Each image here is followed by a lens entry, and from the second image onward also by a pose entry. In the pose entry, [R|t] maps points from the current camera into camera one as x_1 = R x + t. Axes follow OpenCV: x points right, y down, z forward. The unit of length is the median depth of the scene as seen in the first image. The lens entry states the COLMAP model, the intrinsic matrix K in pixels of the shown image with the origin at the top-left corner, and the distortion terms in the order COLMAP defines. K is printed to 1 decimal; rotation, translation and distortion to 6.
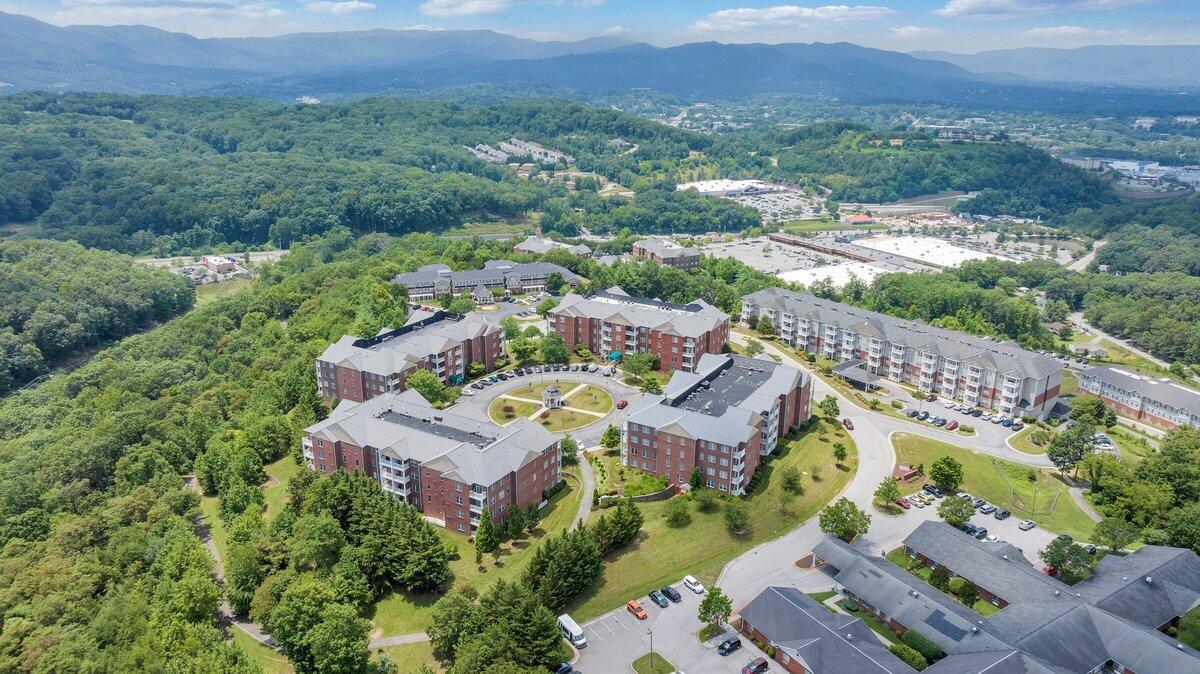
lens RADIAL K [[846.2, 0, 602.0], [0, 846.2, 338.7], [0, 0, 1]] dist [-0.028274, 0.024139]
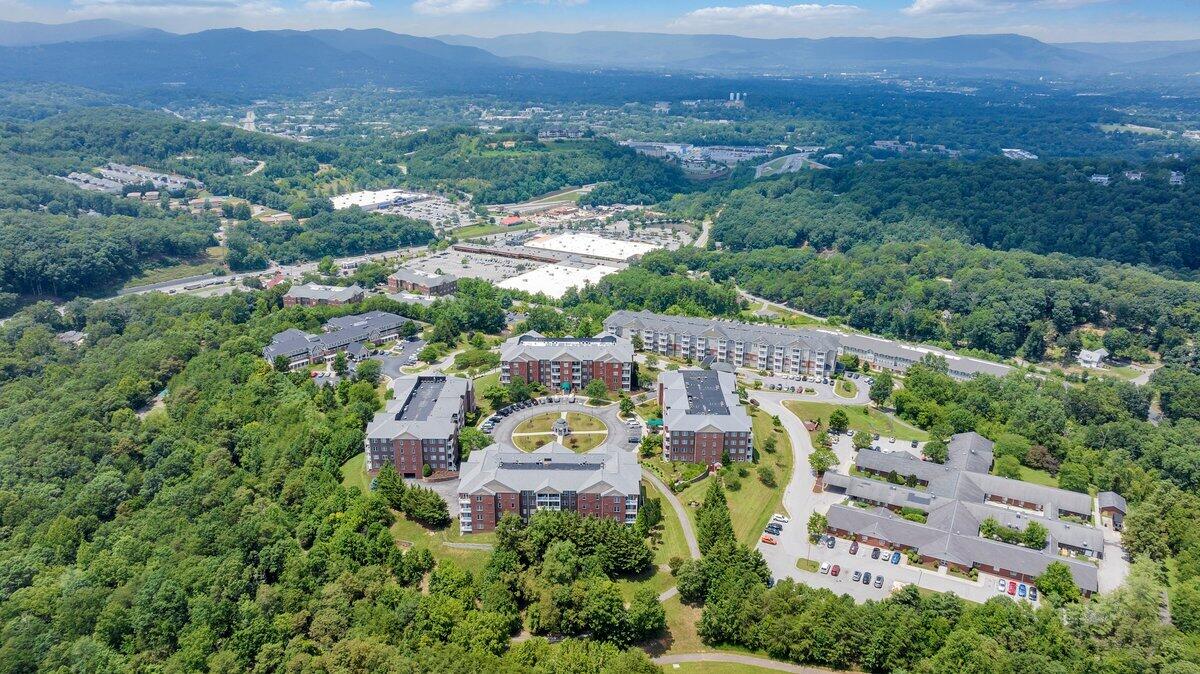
lens RADIAL K [[846.2, 0, 602.0], [0, 846.2, 338.7], [0, 0, 1]] dist [-0.028274, 0.024139]
pose [[0.866380, -0.162776, 0.472112, -0.166606], [0.154076, 0.986393, 0.057344, -0.036326], [-0.475022, 0.023060, 0.879672, -0.050705]]
